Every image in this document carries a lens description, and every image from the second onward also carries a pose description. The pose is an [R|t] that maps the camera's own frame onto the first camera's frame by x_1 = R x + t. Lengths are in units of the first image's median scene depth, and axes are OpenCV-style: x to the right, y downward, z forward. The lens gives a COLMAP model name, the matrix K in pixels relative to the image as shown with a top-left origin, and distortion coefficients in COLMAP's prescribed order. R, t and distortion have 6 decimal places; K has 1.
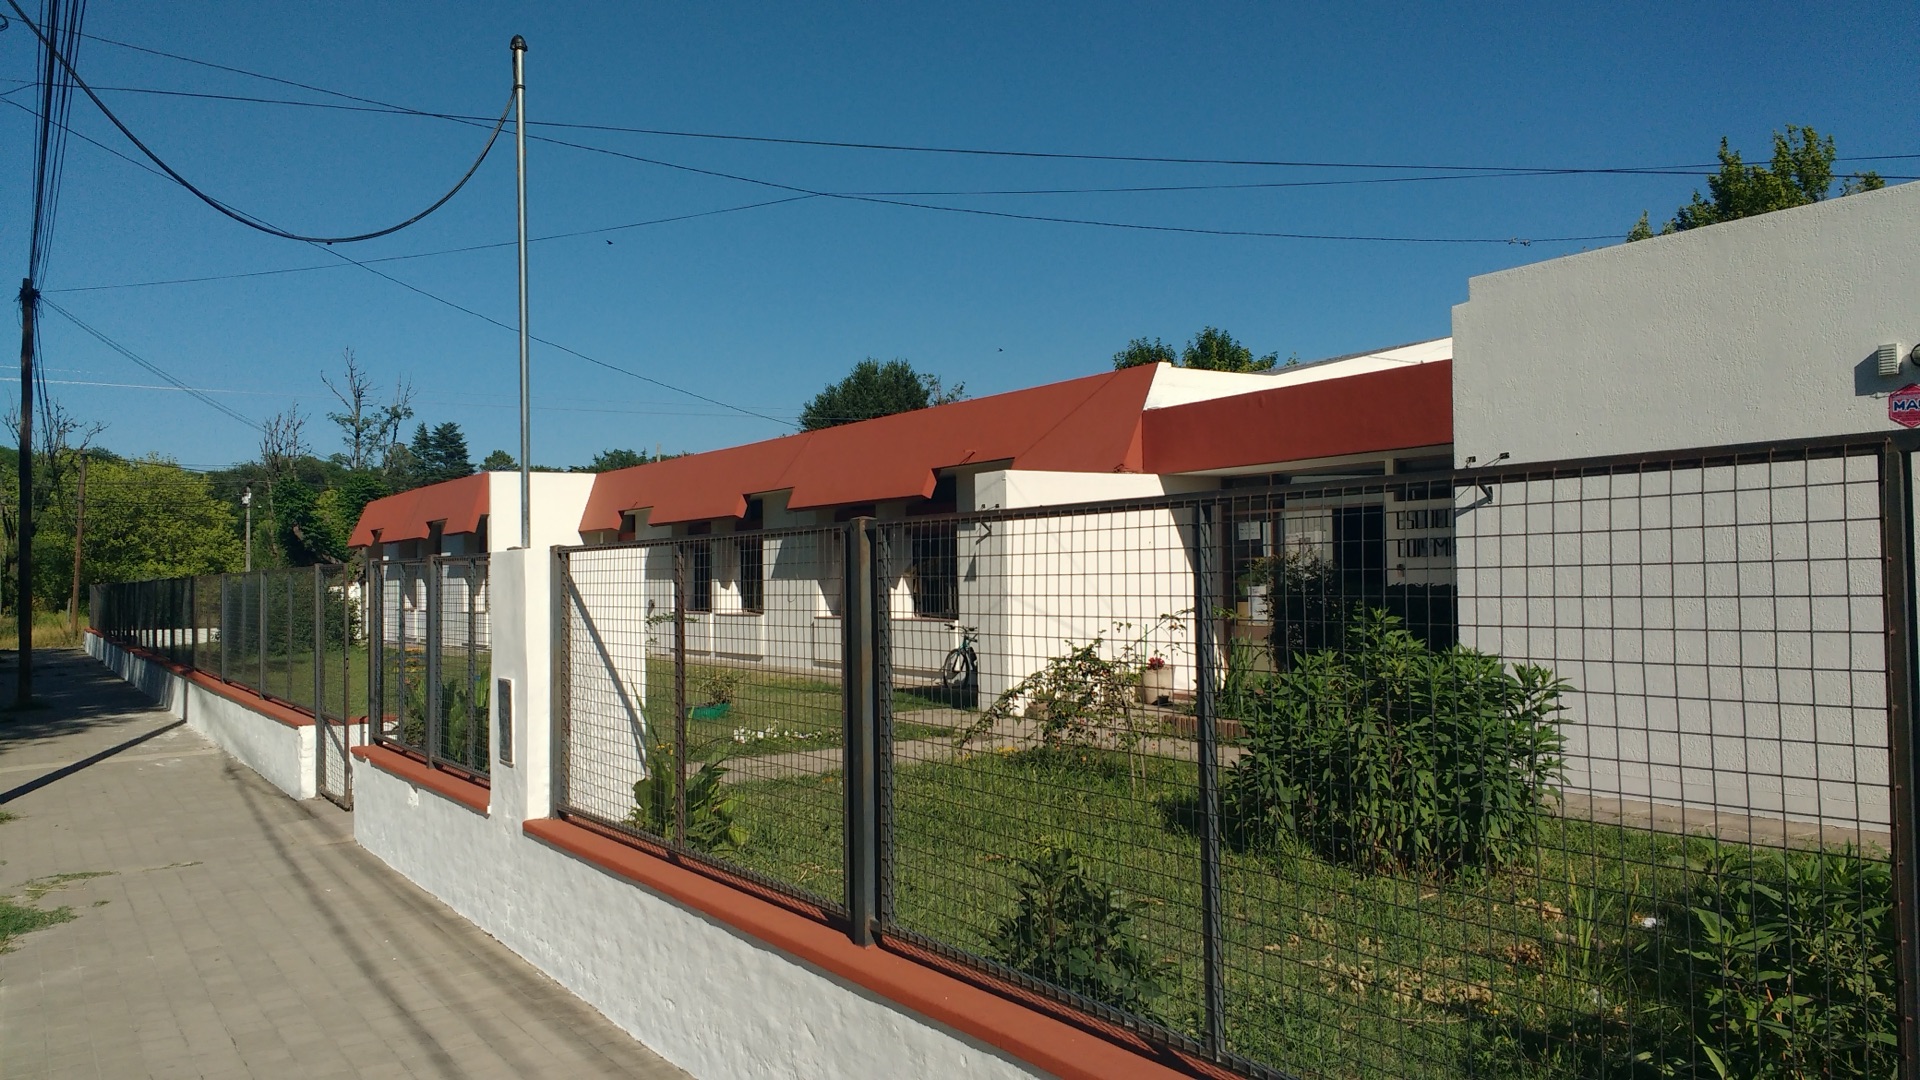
lens RADIAL K [[1504.8, 0, 960.0], [0, 1504.8, 540.0], [0, 0, 1]] dist [0.115187, -0.189881]
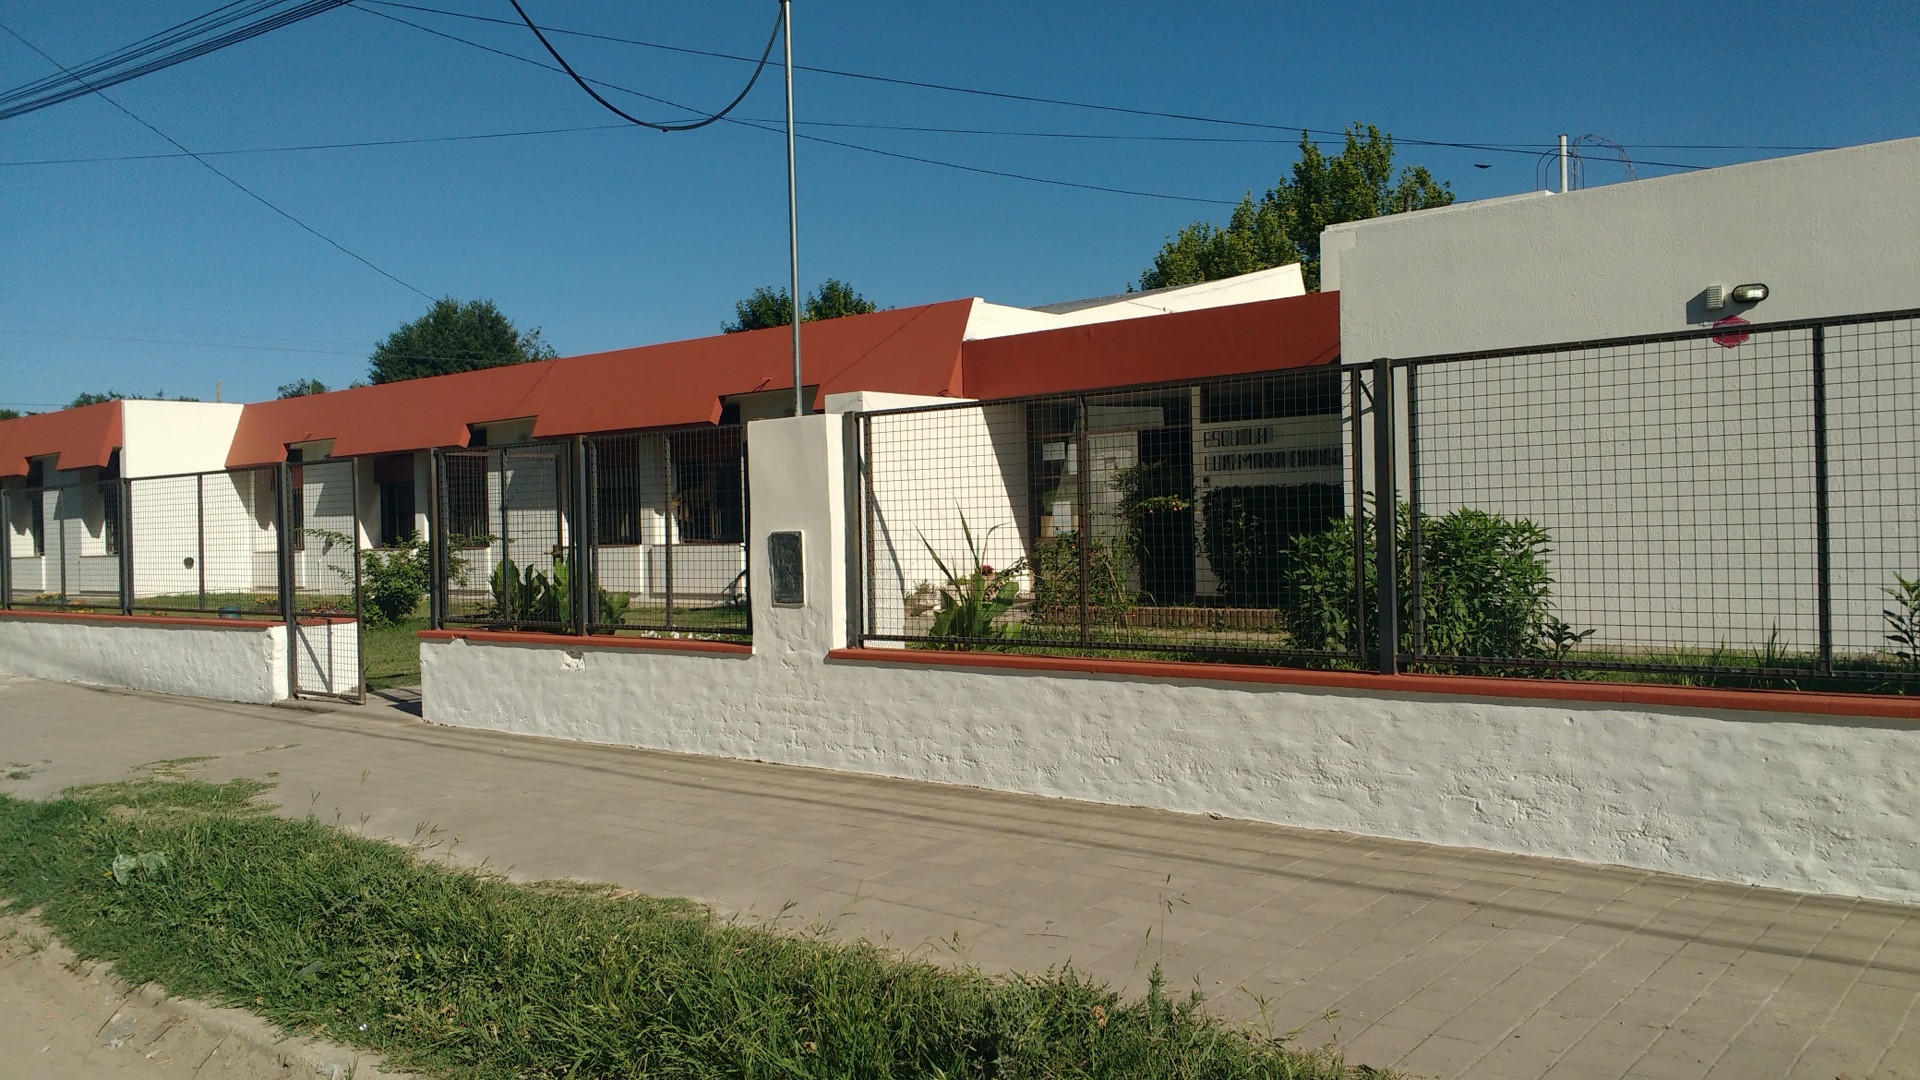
lens RADIAL K [[1504.8, 0, 960.0], [0, 1504.8, 540.0], [0, 0, 1]] dist [0.115187, -0.189881]
pose [[0.954353, -0.010128, 0.298511, -0.289372], [0.001815, 0.999603, 0.028114, 0.038112], [-0.298677, -0.026289, 0.953992, -0.060070]]
